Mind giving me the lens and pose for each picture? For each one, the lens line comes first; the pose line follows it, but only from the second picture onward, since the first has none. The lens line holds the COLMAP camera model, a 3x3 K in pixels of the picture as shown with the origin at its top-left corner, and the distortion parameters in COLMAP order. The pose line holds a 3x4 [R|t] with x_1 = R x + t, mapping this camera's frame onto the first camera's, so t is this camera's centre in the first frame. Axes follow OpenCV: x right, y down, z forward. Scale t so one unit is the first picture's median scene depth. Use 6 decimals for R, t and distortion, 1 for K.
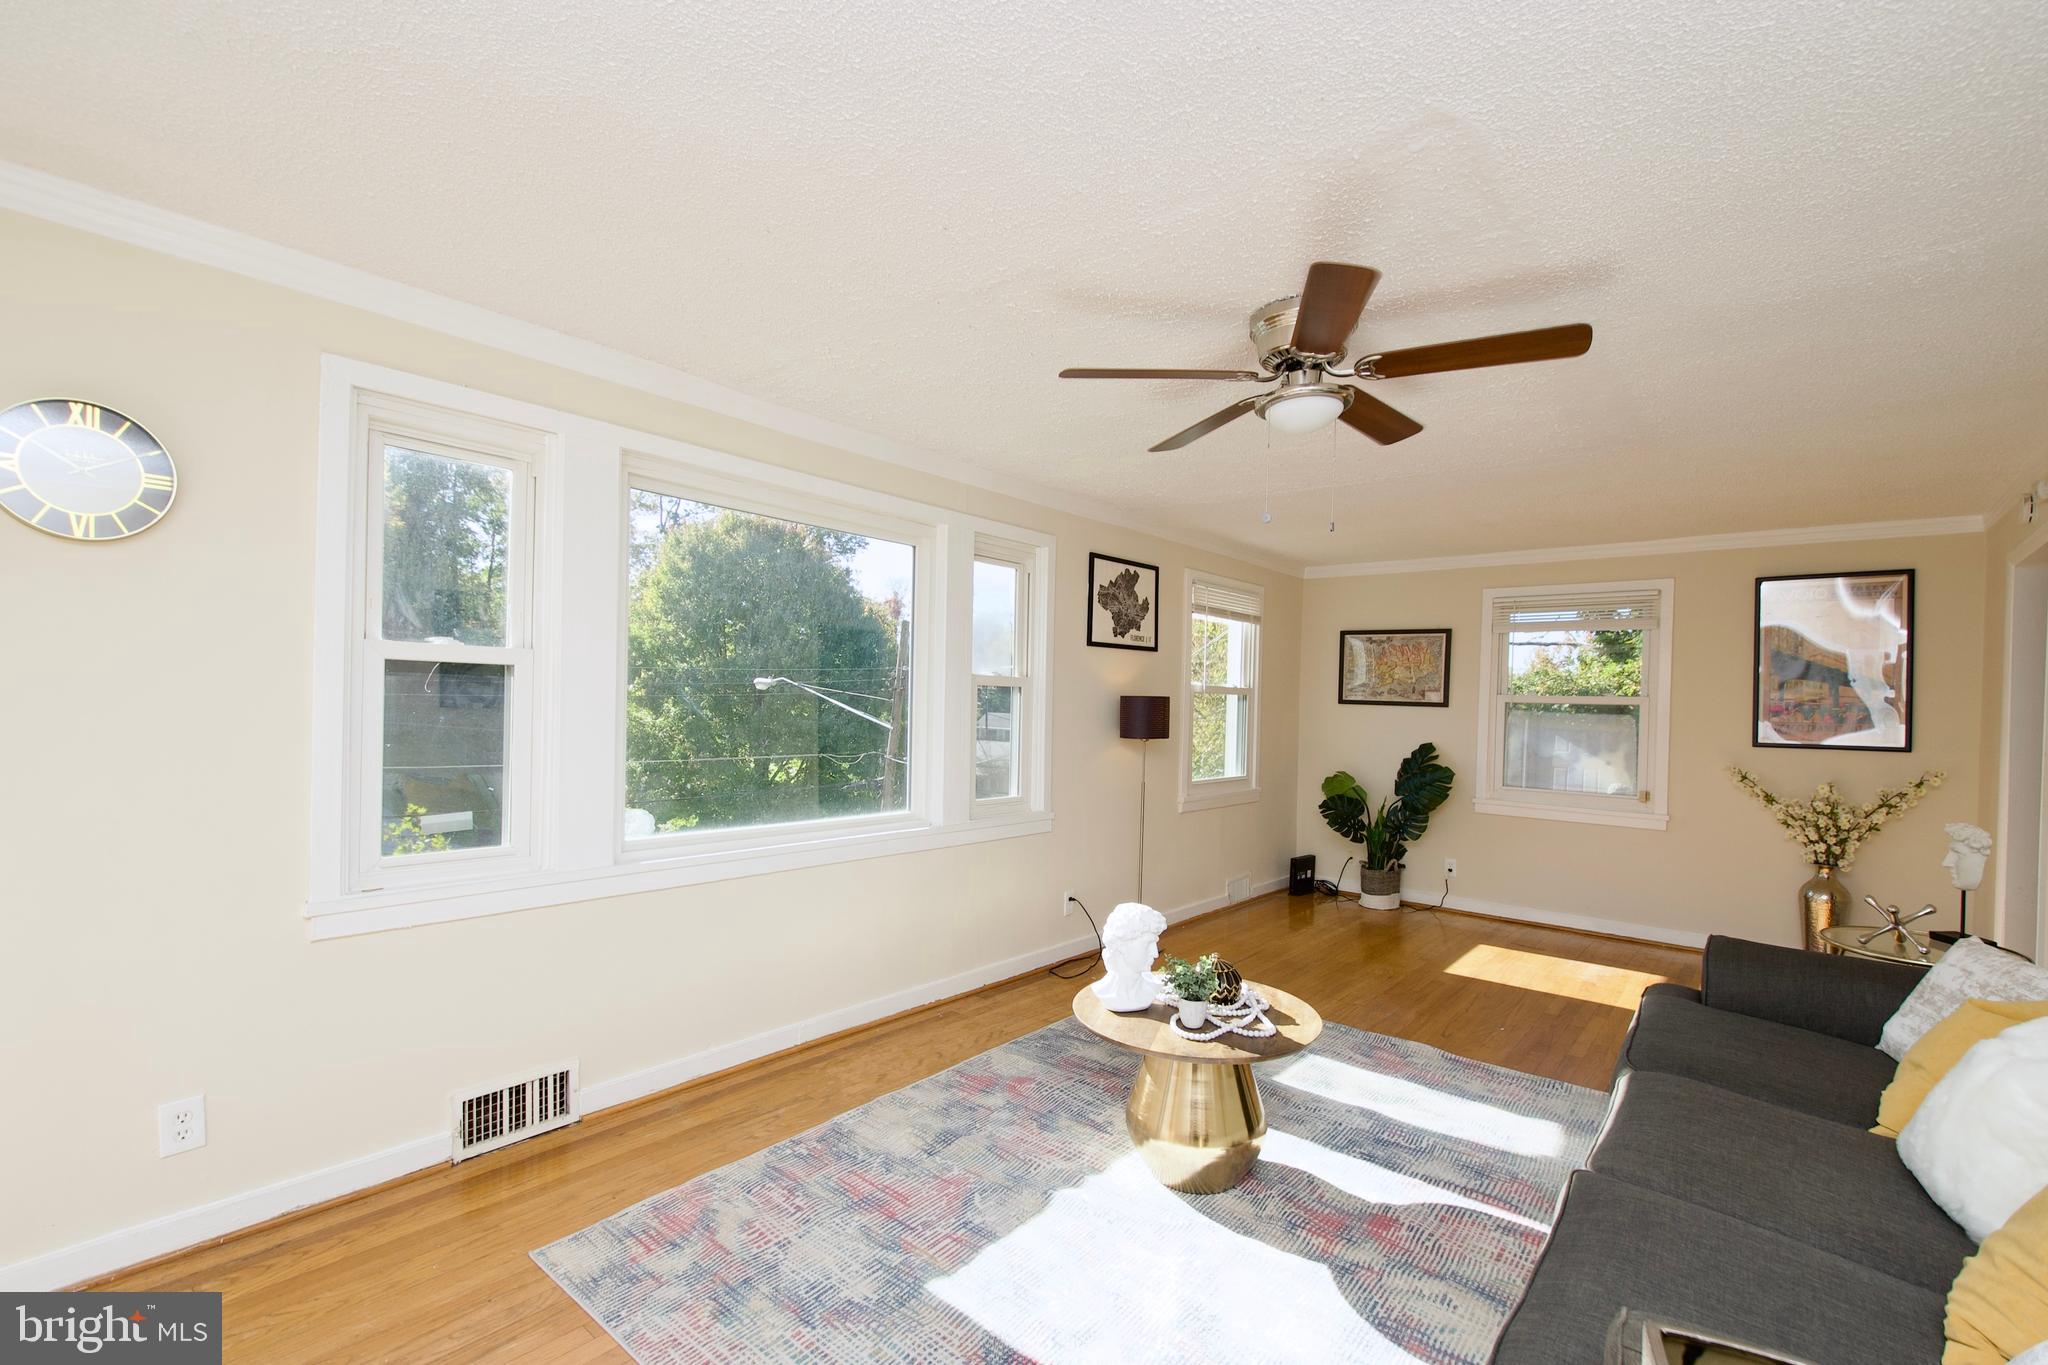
lens RADIAL K [[896.2, 0, 1041.6], [0, 896.2, 713.7], [0, 0, 1]] dist [0.009418, -0.008065]
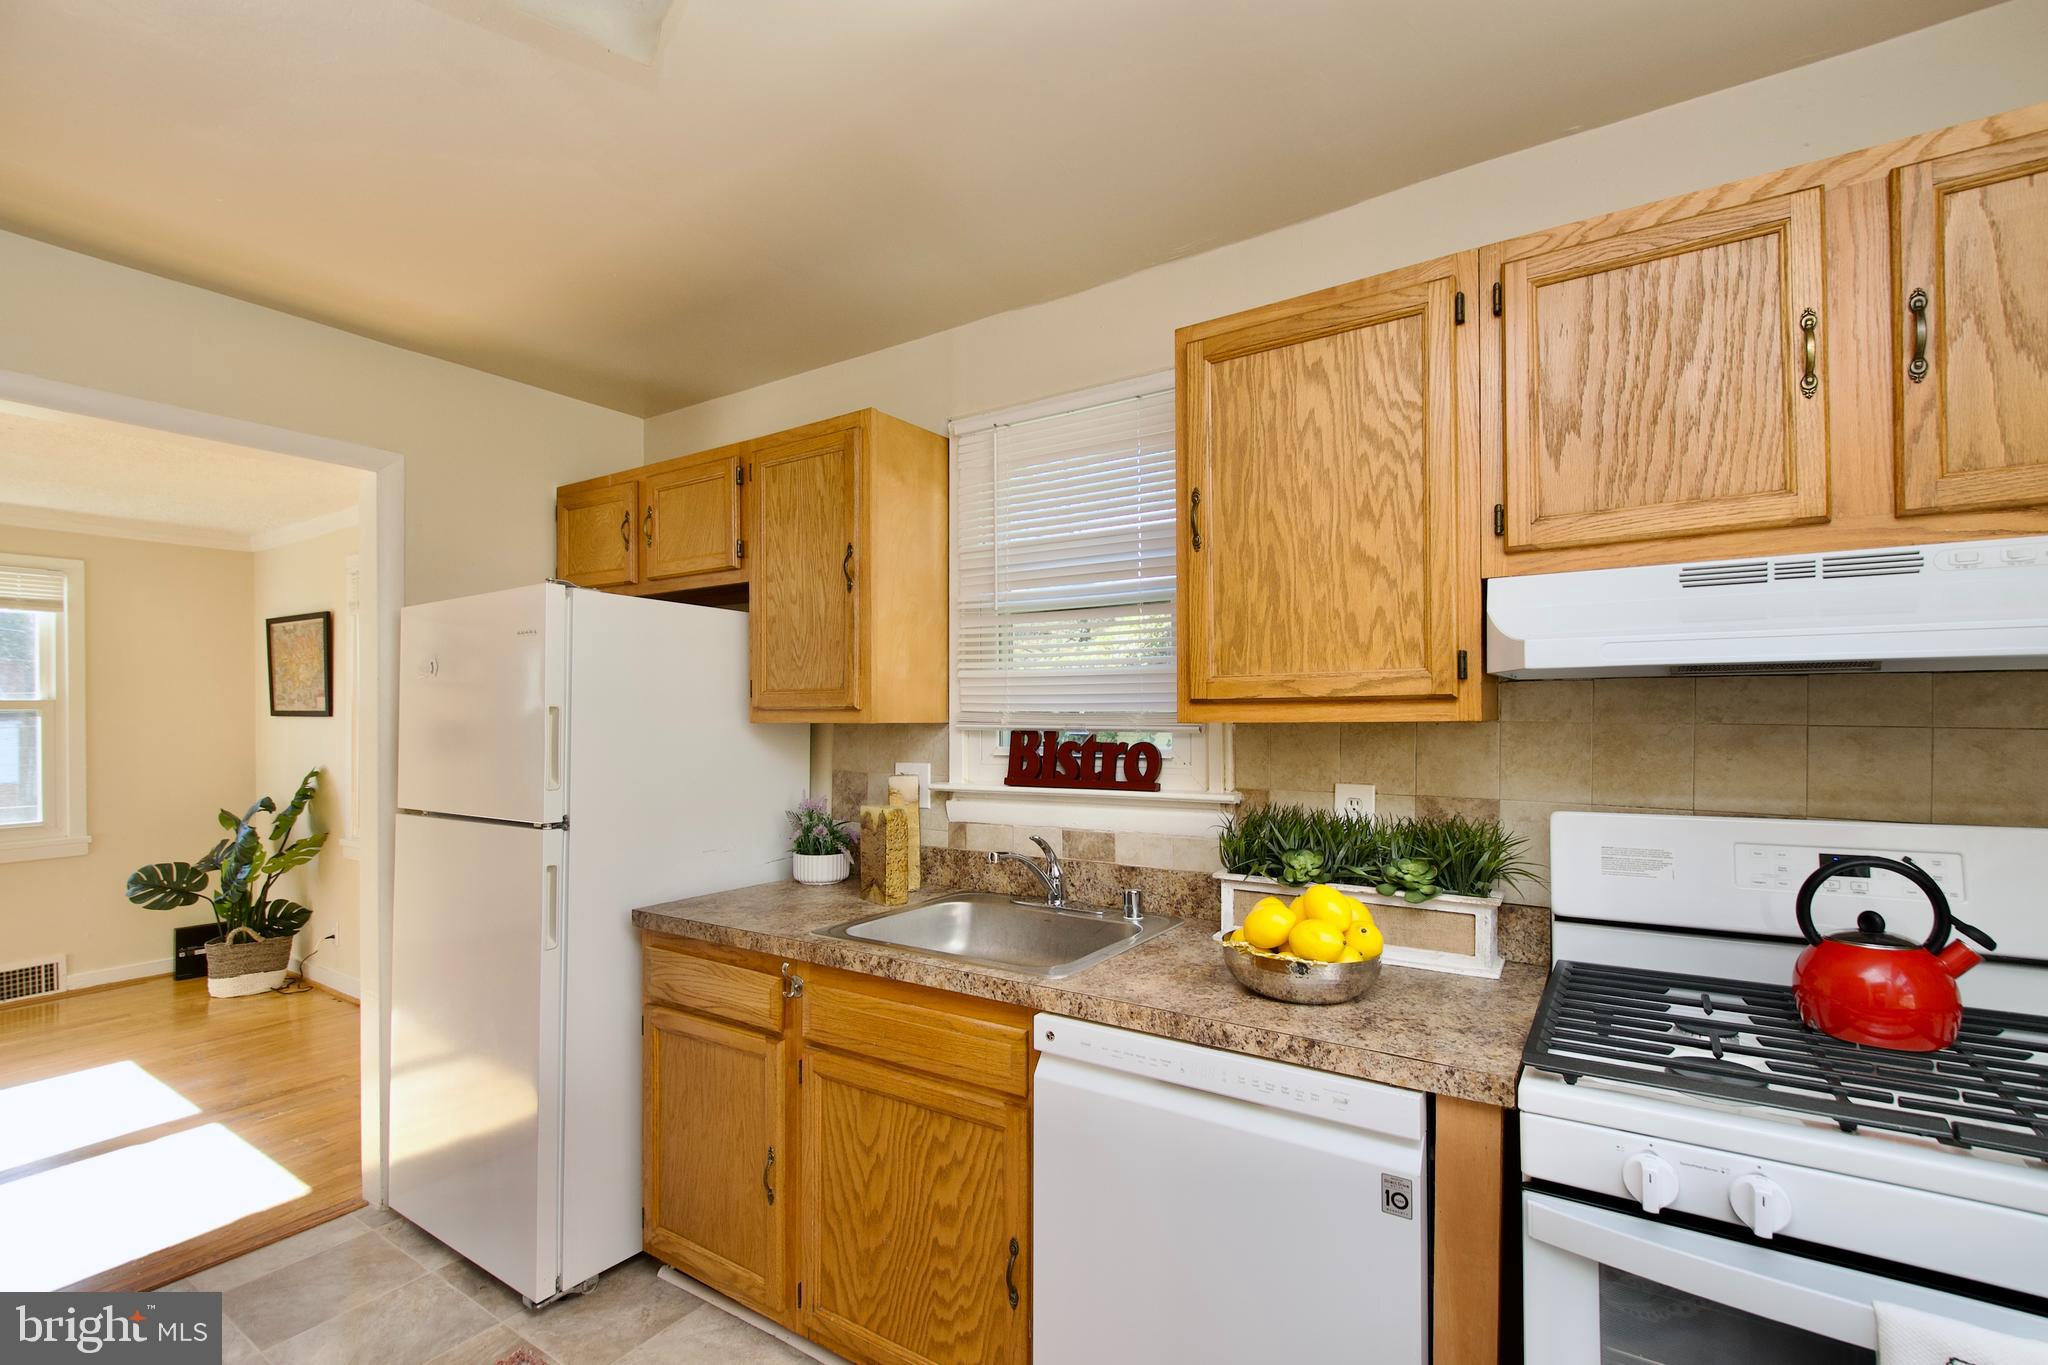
lens RADIAL K [[896.2, 0, 1041.6], [0, 896.2, 713.7], [0, 0, 1]] dist [0.009418, -0.008065]
pose [[0.992302, -0.034853, 0.118835, 1.168533], [0.036229, 0.999299, -0.009437, 0.022607], [-0.118423, 0.013670, 0.992869, 0.239851]]
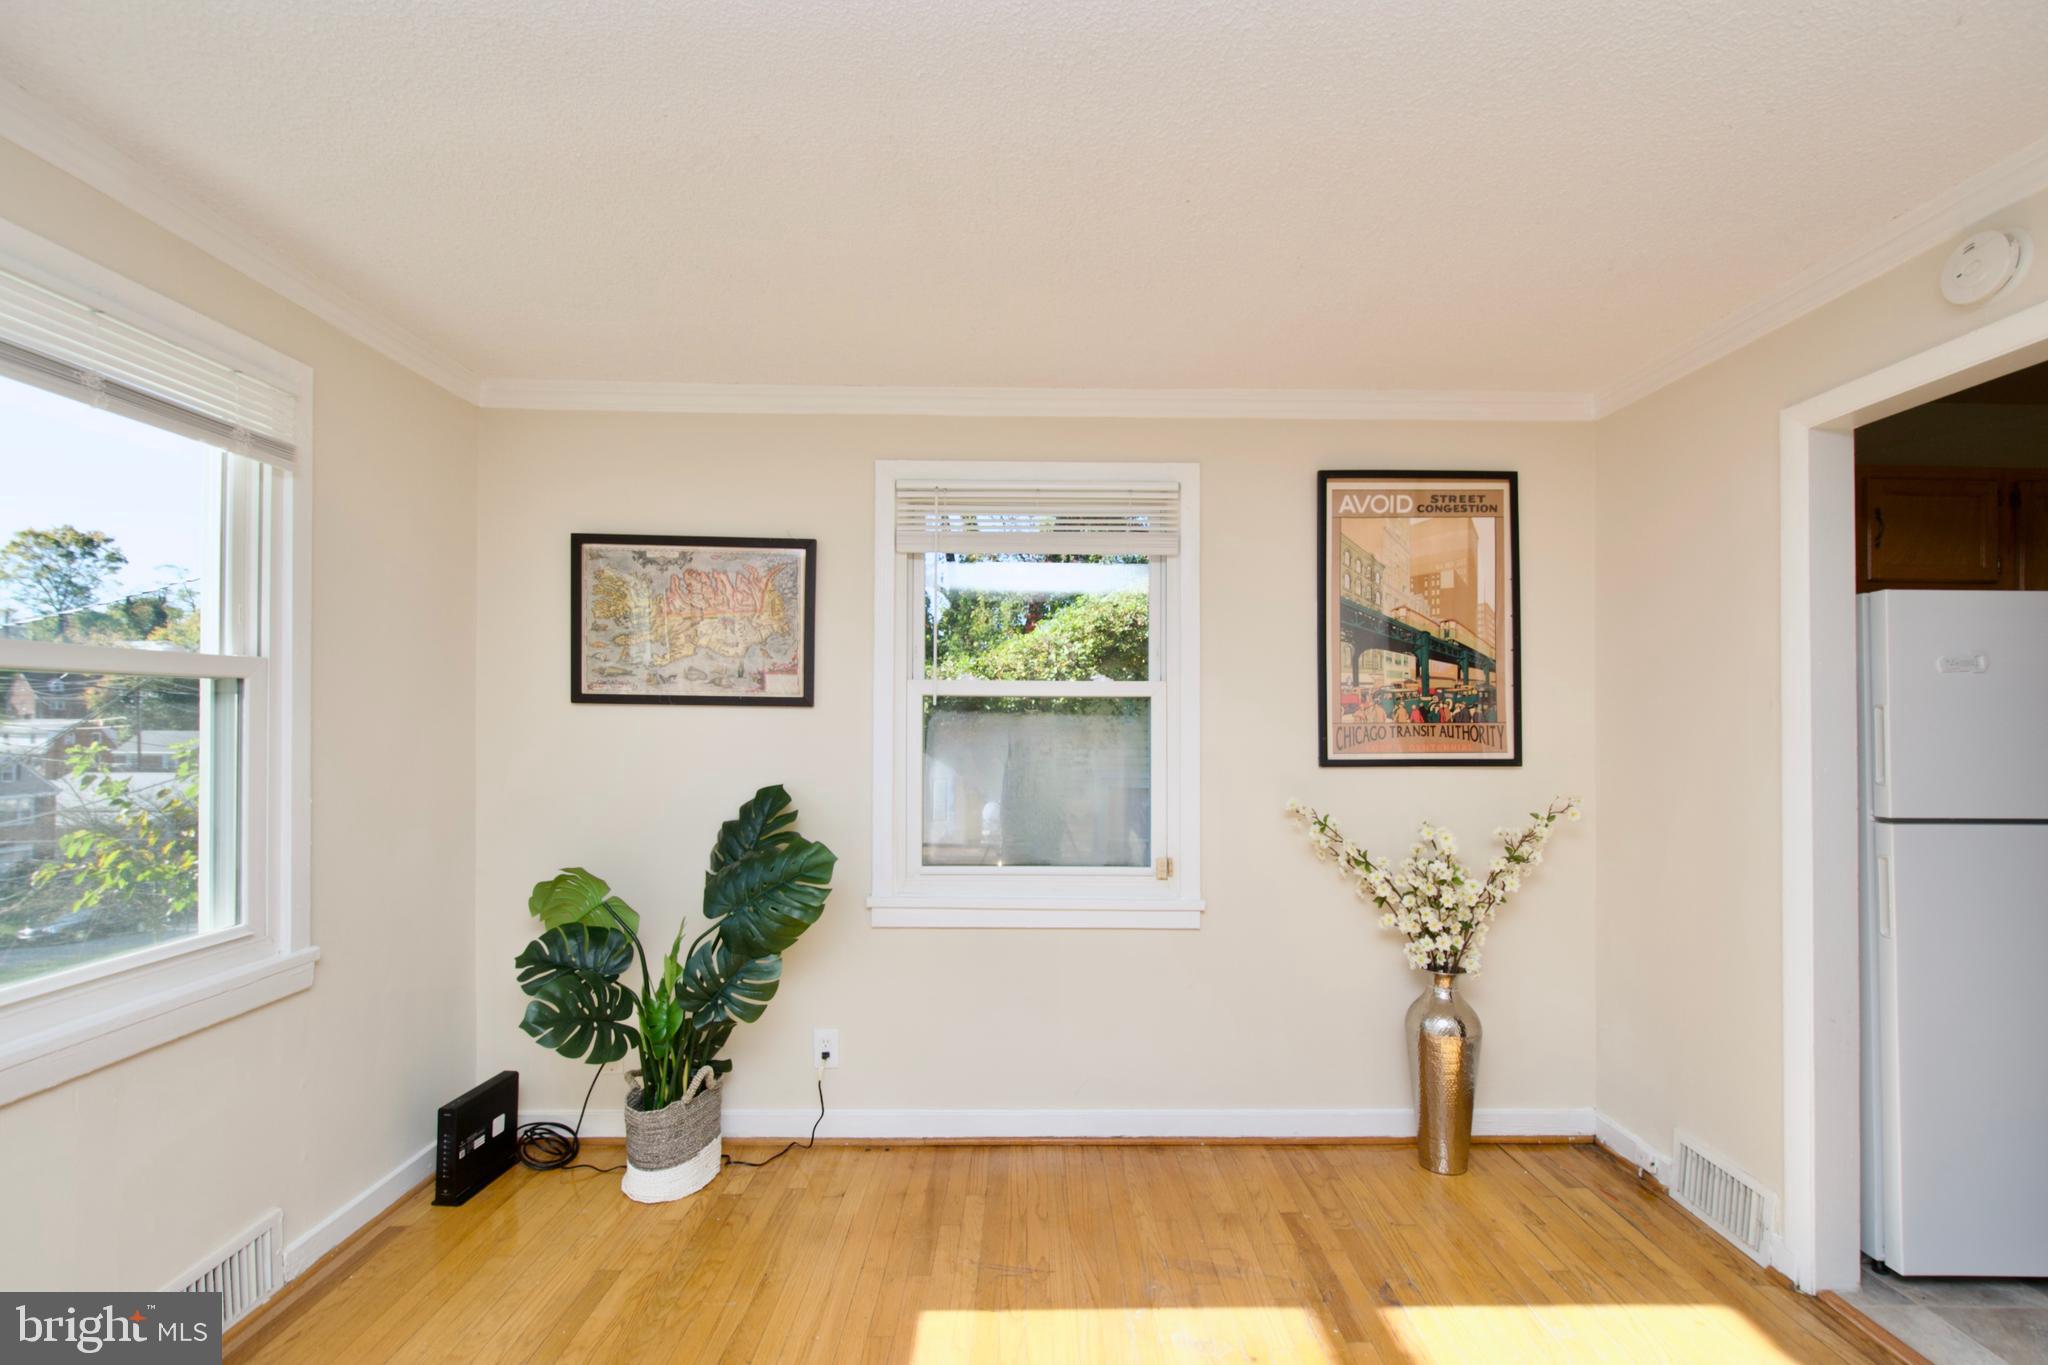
lens RADIAL K [[901.1, 0, 1042.4], [0, 901.1, 710.8], [0, 0, 1]] dist [0.016997, -0.009344]
pose [[0.756647, -0.017191, 0.653598, 0.290194], [0.023423, 0.999725, -0.000821, -0.002658], [-0.653404, 0.015931, 0.756841, 0.697517]]
